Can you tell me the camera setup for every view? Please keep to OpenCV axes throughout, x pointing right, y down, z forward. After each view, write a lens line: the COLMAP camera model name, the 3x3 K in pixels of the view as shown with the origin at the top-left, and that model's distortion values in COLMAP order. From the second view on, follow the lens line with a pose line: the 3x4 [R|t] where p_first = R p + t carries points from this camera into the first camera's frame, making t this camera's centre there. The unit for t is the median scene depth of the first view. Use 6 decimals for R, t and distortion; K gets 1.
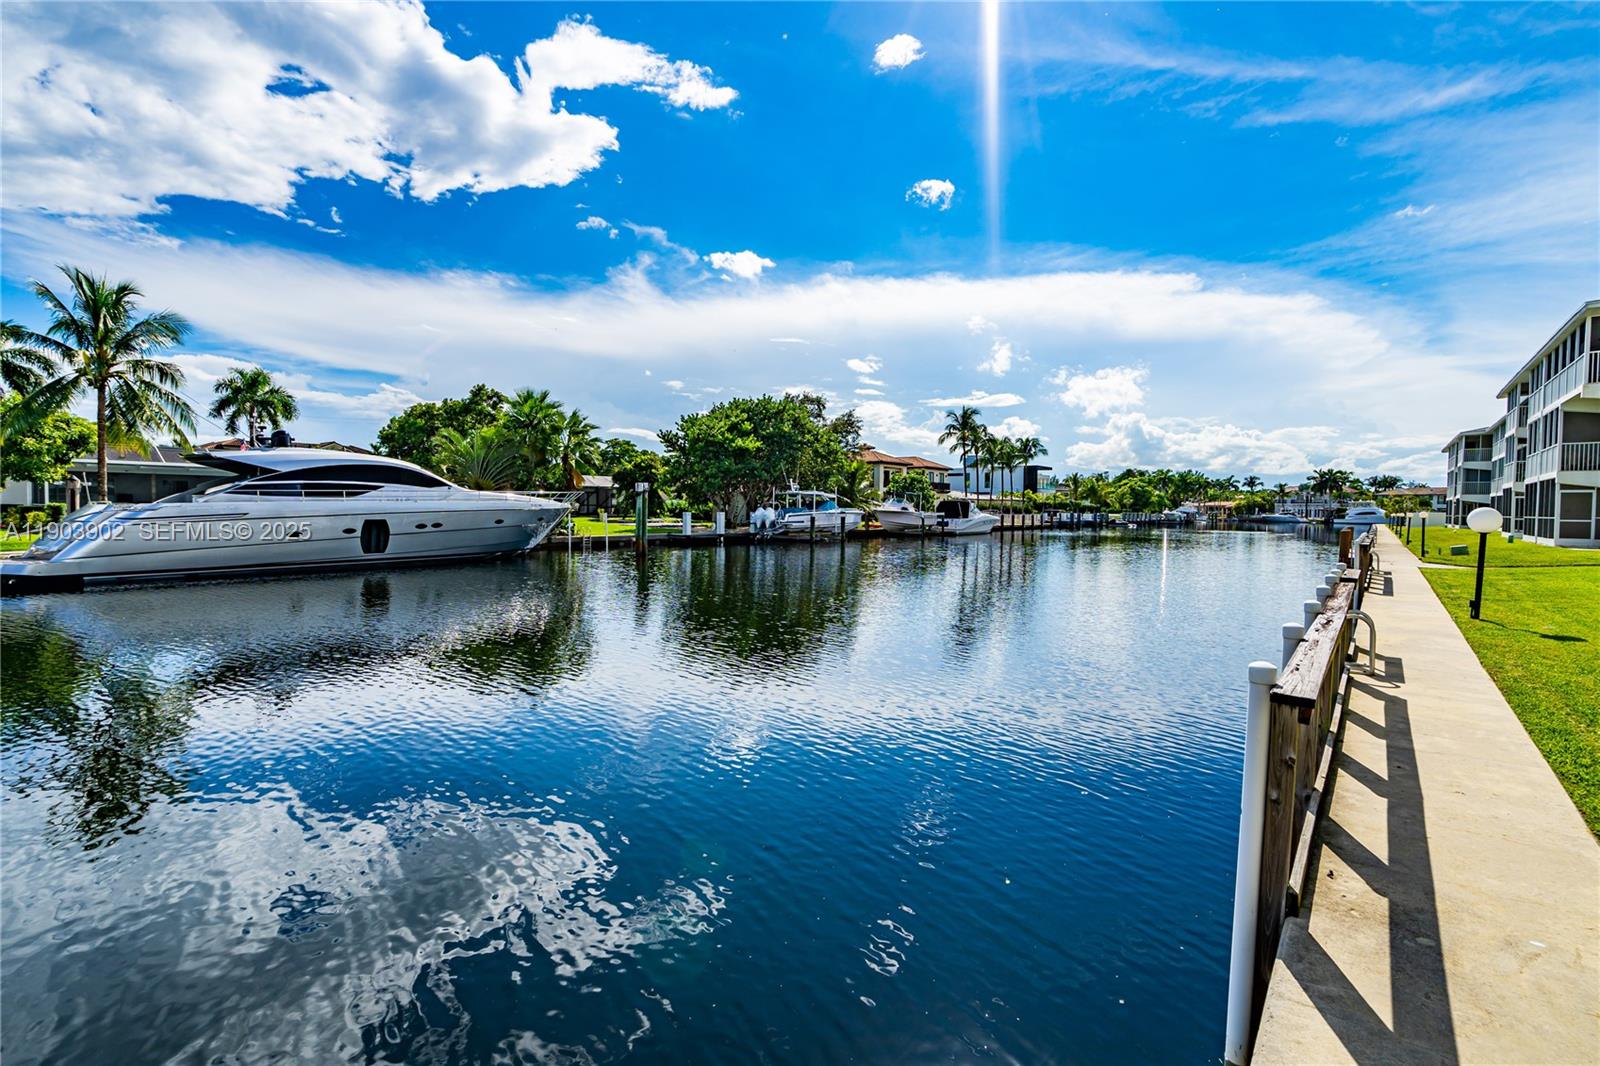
lens RADIAL K [[739.9, 0, 798.2], [0, 739.9, 532.8], [0, 0, 1]] dist [0.001071, 0.000730]
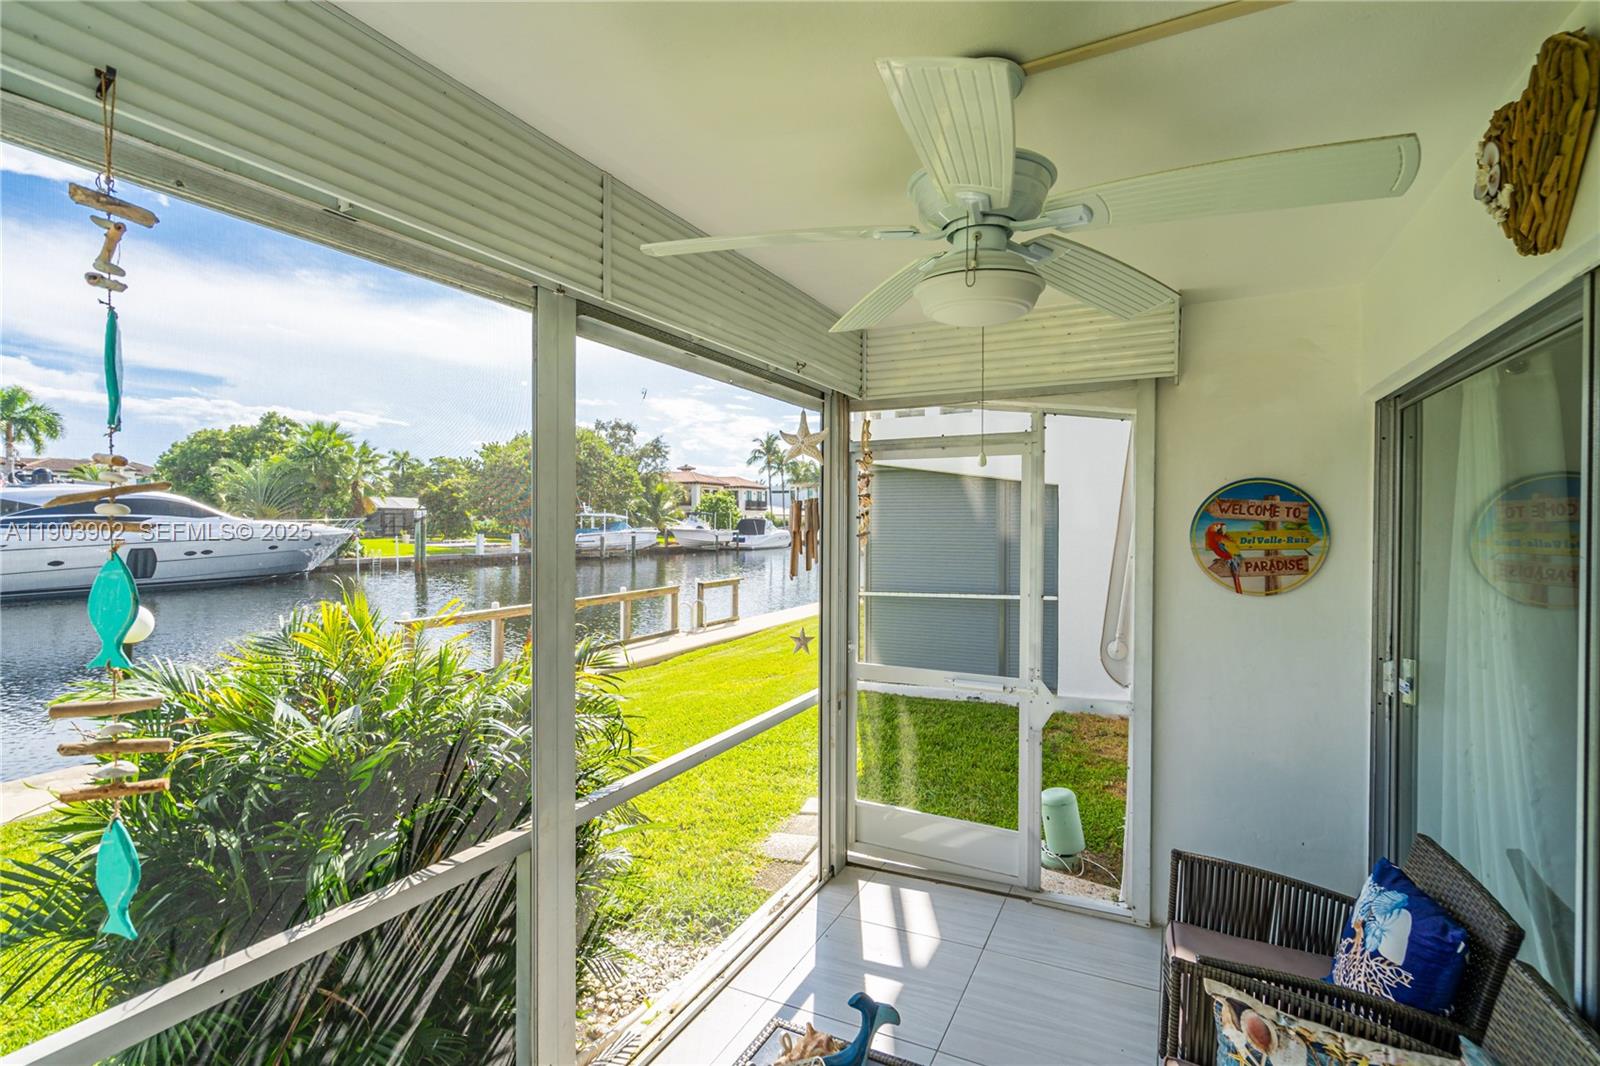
lens RADIAL K [[739.9, 0, 804.6], [0, 739.9, 529.1], [0, 0, 1]] dist [0.001071, 0.000730]
pose [[0.982492, -0.009399, 0.186070, 0.107807], [0.013394, 0.999706, -0.020229, -0.006092], [-0.185825, 0.022367, 0.982328, -0.149985]]
